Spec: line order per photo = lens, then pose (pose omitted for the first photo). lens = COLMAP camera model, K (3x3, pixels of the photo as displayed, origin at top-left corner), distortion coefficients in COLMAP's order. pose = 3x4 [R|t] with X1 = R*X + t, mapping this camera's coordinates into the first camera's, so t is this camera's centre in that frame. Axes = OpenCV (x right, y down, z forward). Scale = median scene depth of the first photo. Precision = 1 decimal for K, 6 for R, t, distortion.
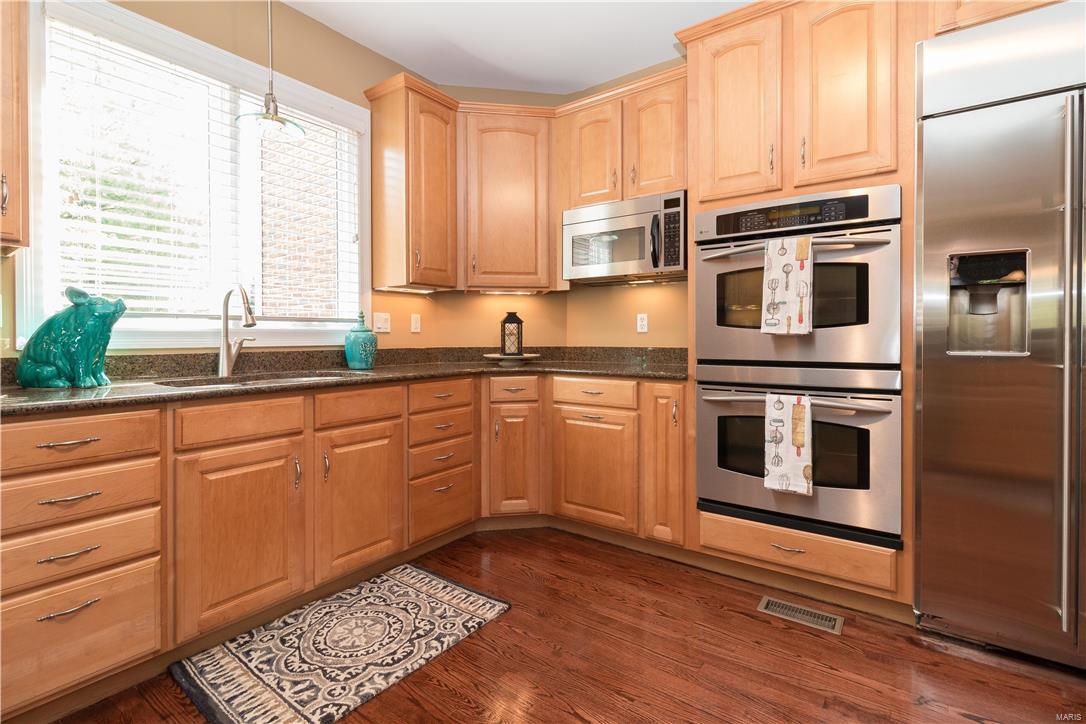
lens RADIAL K [[501.5, 0, 544.3], [0, 501.5, 337.3], [0, 0, 1]] dist [-0.001976, 0.000823]
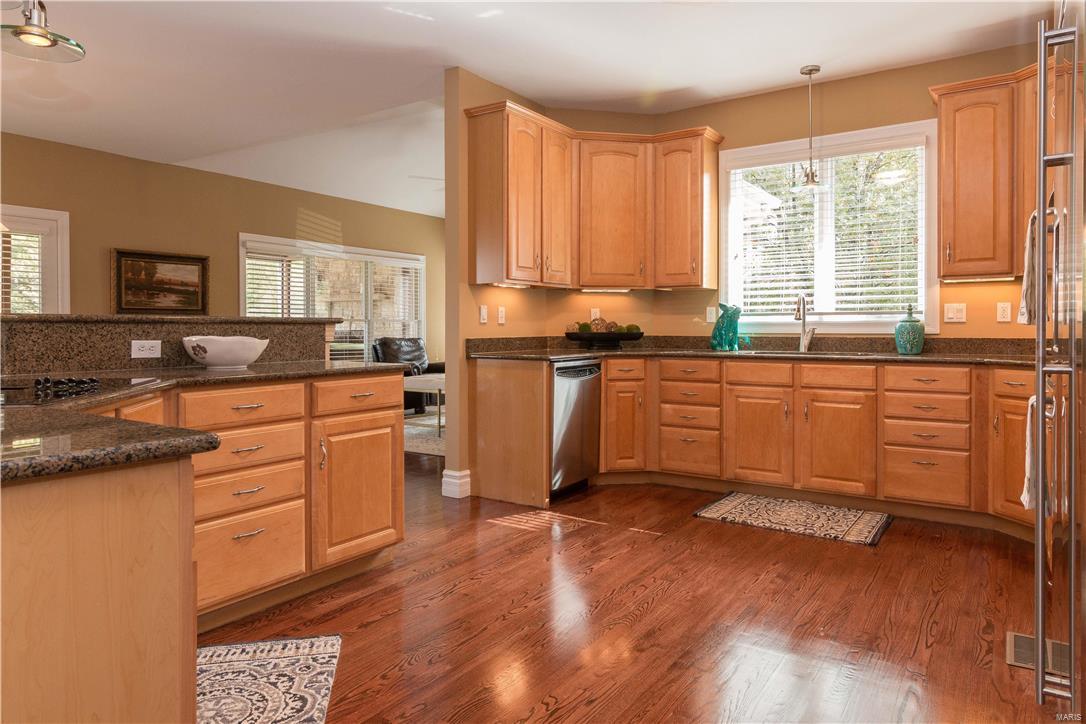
lens RADIAL K [[698.0, 0, 529.9], [0, 698.0, 333.7], [0, 0, 1]] dist [0.000819, -0.000770]
pose [[0.019343, 0.010667, -0.999756, 1.634212], [-0.001294, 0.999943, 0.010644, -0.000655], [0.999812, 0.001088, 0.019356, 0.119877]]
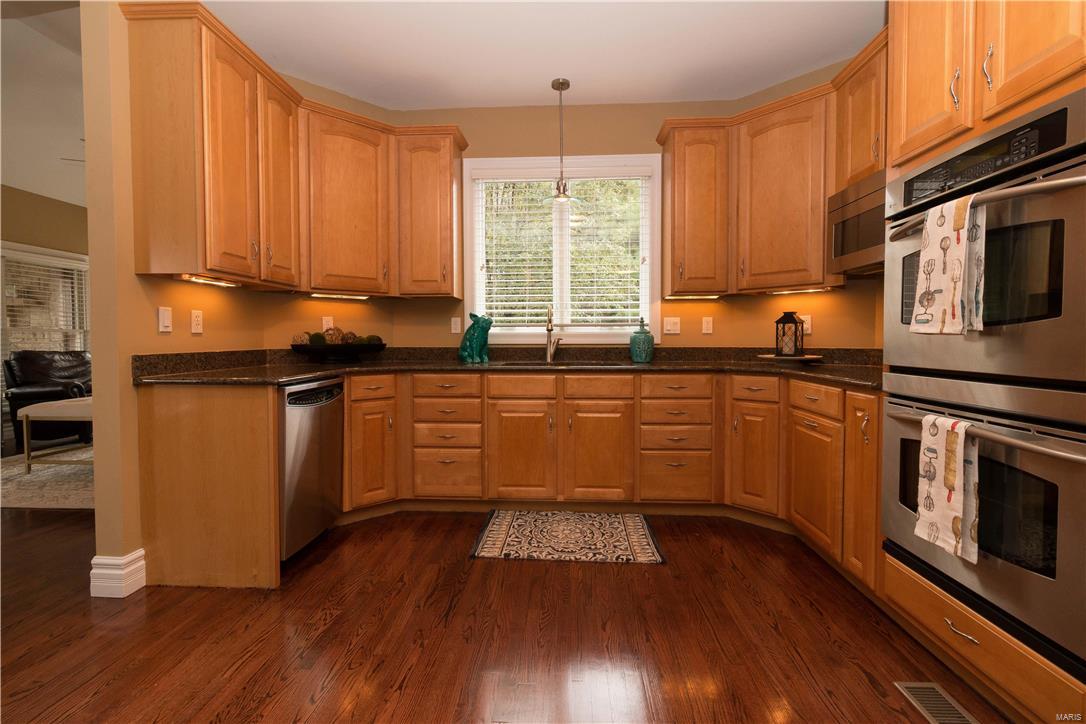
lens RADIAL K [[501.5, 0, 541.9], [0, 501.5, 353.0], [0, 0, 1]] dist [-0.001976, 0.000823]
pose [[0.543262, 0.026602, -0.839141, 0.766606], [-0.001597, 0.999529, 0.030653, 0.000020], [0.839561, -0.015313, 0.543049, 0.111096]]
